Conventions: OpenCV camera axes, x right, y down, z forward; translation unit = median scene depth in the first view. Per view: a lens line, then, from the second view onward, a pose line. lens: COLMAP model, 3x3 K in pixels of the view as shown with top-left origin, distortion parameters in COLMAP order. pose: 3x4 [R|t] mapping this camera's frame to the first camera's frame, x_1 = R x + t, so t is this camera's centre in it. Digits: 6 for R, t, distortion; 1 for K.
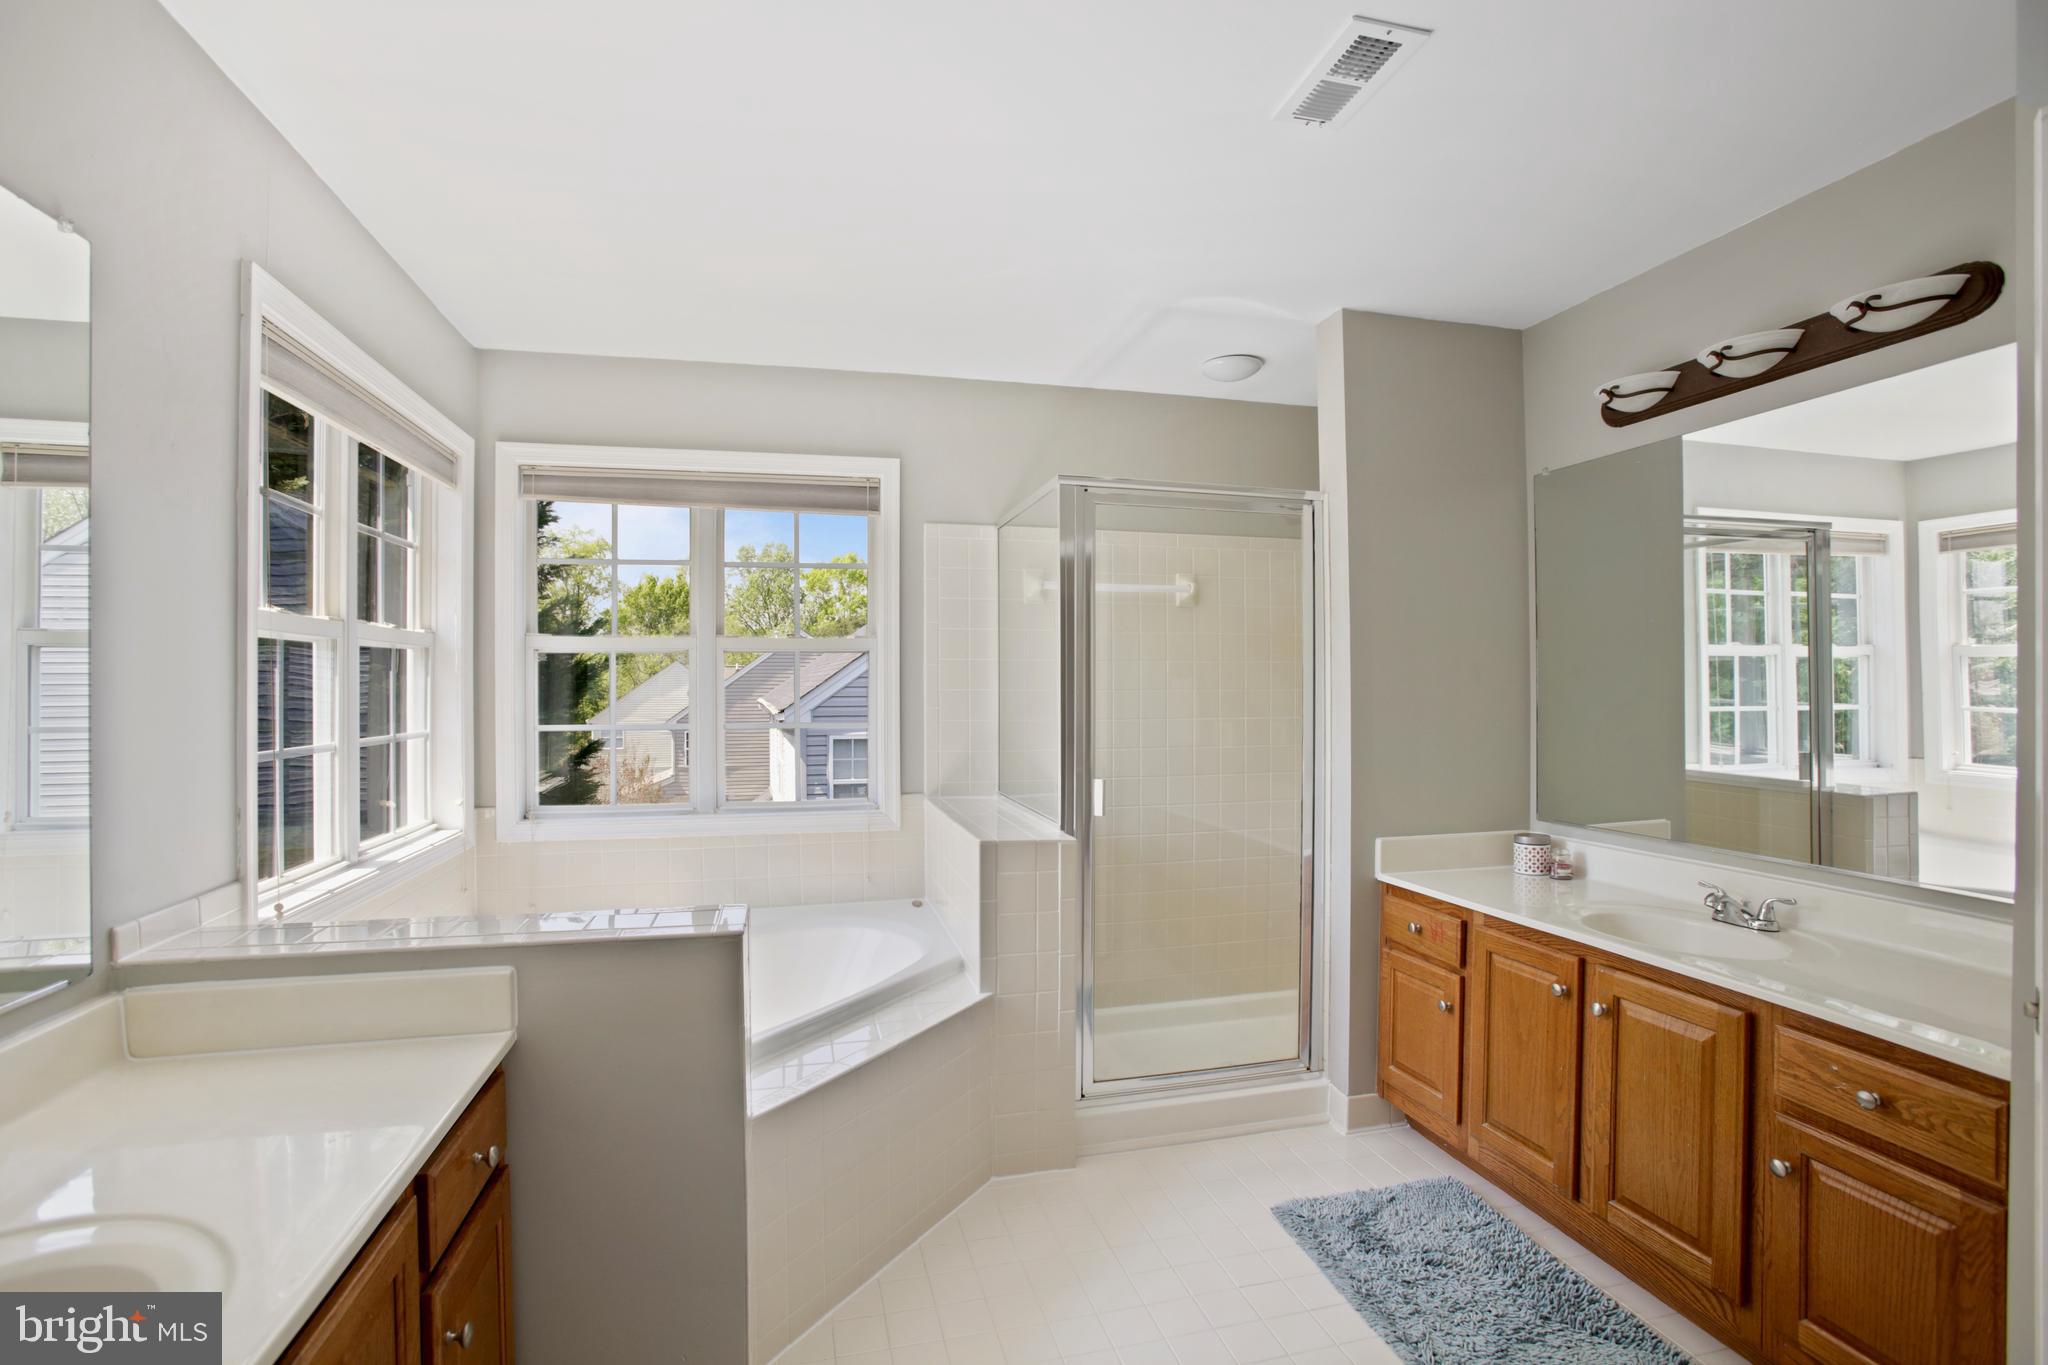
lens RADIAL K [[964.7, 0, 1010.5], [0, 964.7, 682.7], [0, 0, 1]] dist [-0.081782, 0.054945]
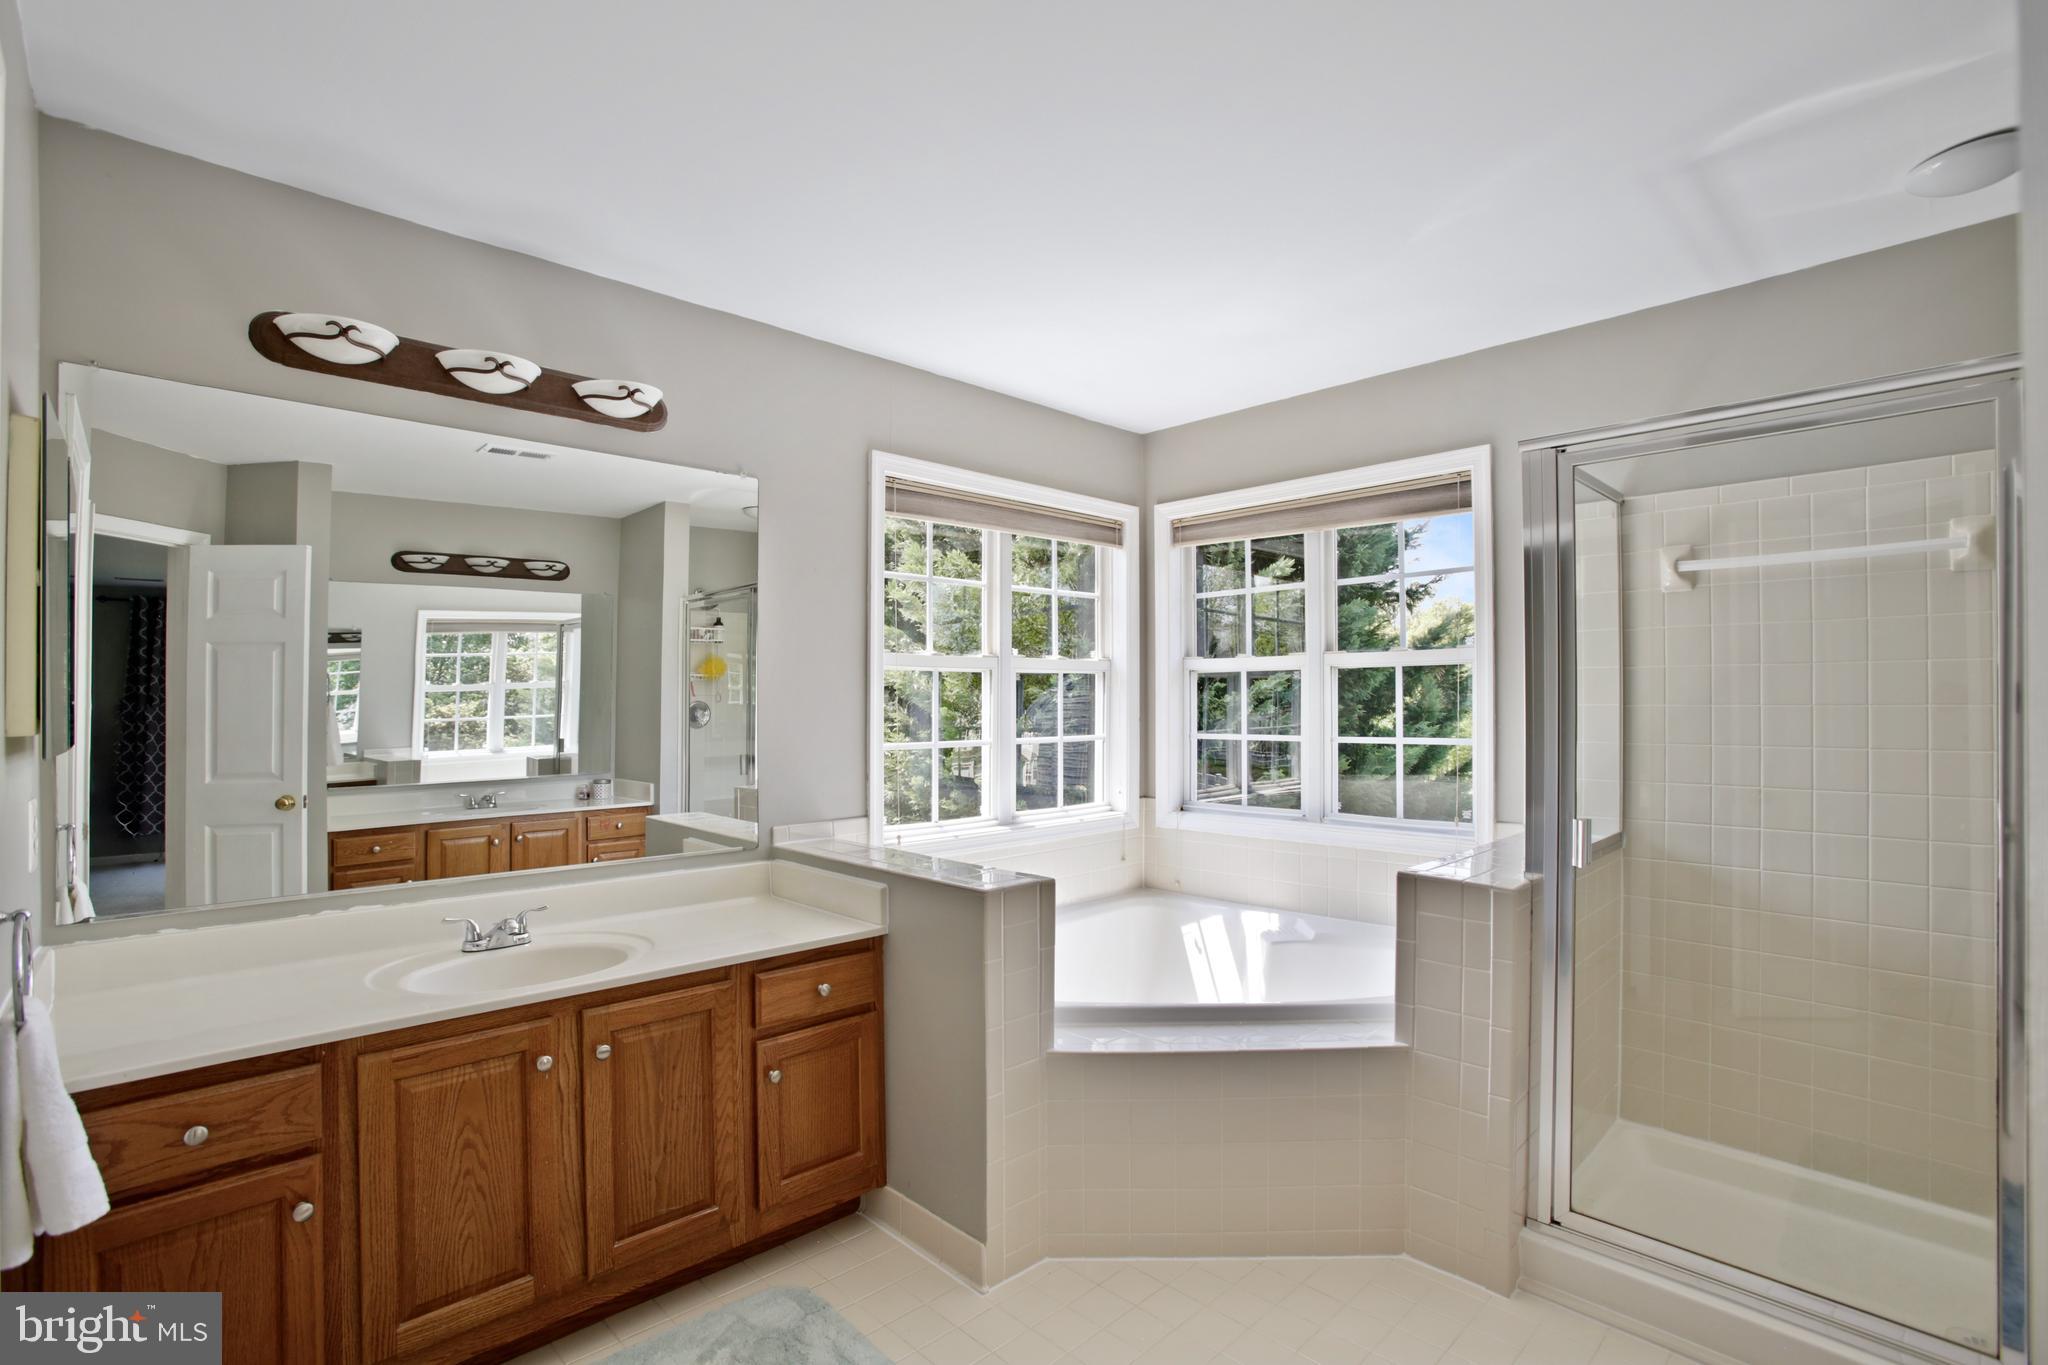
lens RADIAL K [[964.7, 0, 1010.5], [0, 964.7, 682.7], [0, 0, 1]] dist [-0.081782, 0.054945]
pose [[0.503801, -0.017041, -0.863652, 0.481484], [0.006779, 0.999853, -0.015773, -0.001482], [0.863793, 0.002092, 0.503842, 0.203004]]
